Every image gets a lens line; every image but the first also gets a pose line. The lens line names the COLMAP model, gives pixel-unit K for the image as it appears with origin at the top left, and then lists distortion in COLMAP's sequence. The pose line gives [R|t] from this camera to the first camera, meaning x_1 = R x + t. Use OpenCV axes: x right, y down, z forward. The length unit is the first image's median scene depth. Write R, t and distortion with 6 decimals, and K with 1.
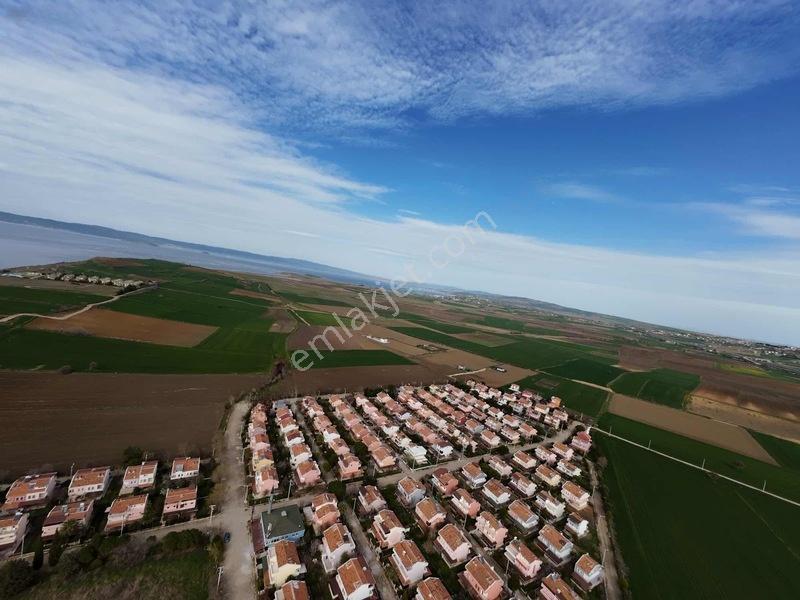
lens RADIAL K [[311.3, 0, 400.5], [0, 311.3, 298.6], [0, 0, 1]] dist [-0.004944, 0.002156]
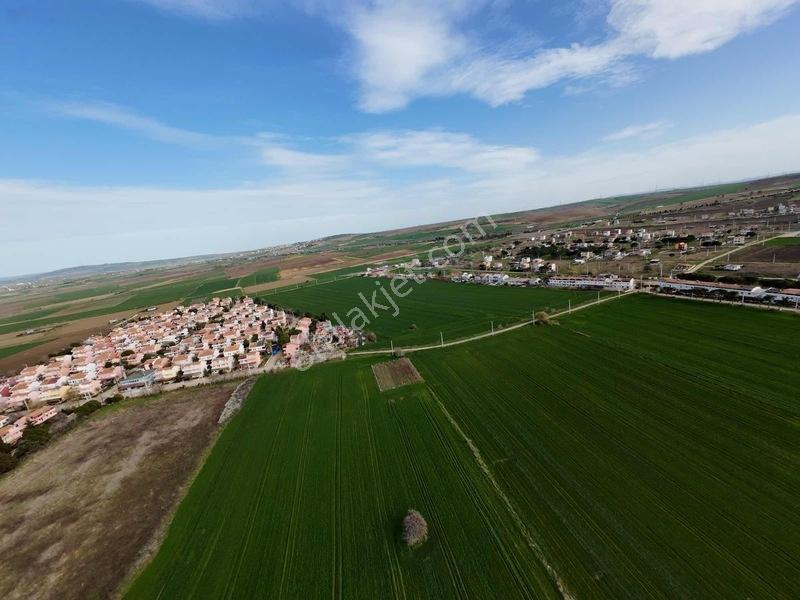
lens RADIAL K [[313.0, 0, 399.6], [0, 313.0, 288.6], [0, 0, 1]] dist [-0.002542, 0.000656]
pose [[0.342775, -0.368232, 0.864240, -0.542210], [0.234633, 0.924375, 0.300795, 0.071411], [-0.909644, 0.099674, 0.403252, -0.414675]]
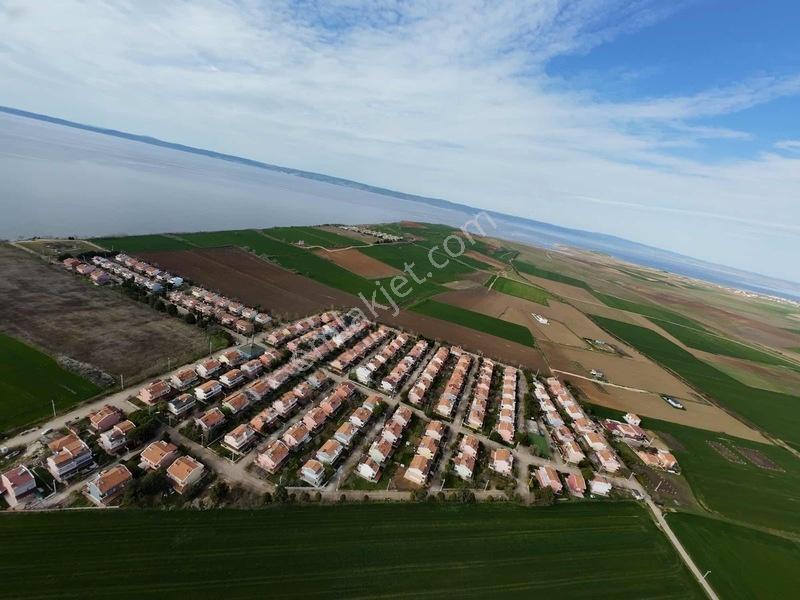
lens RADIAL K [[311.3, 0, 400.5], [0, 311.3, 298.6], [0, 0, 1]] dist [-0.004944, 0.002156]
pose [[0.625227, 0.216159, -0.749911, 0.750135], [-0.150378, 0.976240, 0.156022, -0.011484], [0.765818, 0.015221, 0.642877, 0.223574]]
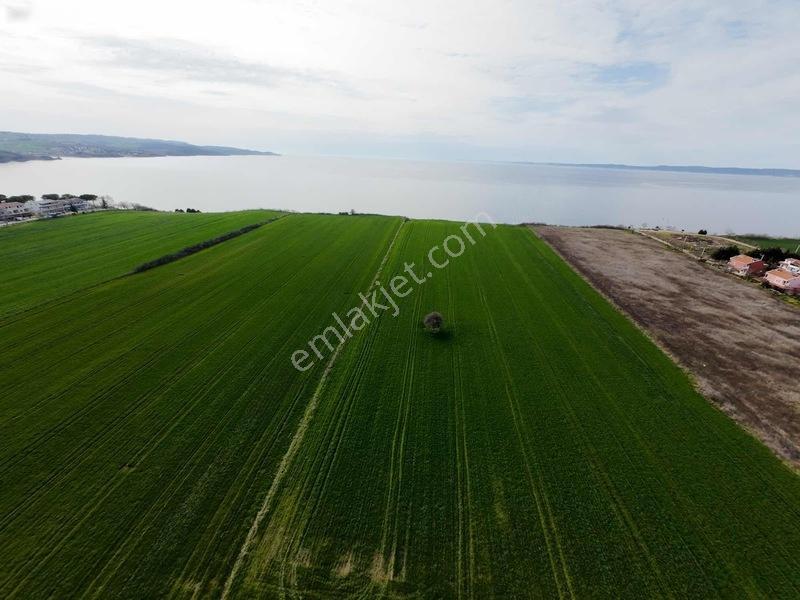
lens RADIAL K [[311.3, 0, 400.5], [0, 311.3, 298.6], [0, 0, 1]] dist [-0.004944, 0.002156]
pose [[-0.625491, 0.144204, -0.766790, -0.079198], [-0.185176, 0.927255, 0.325435, 0.222443], [0.757939, 0.345547, -0.553286, -0.132255]]
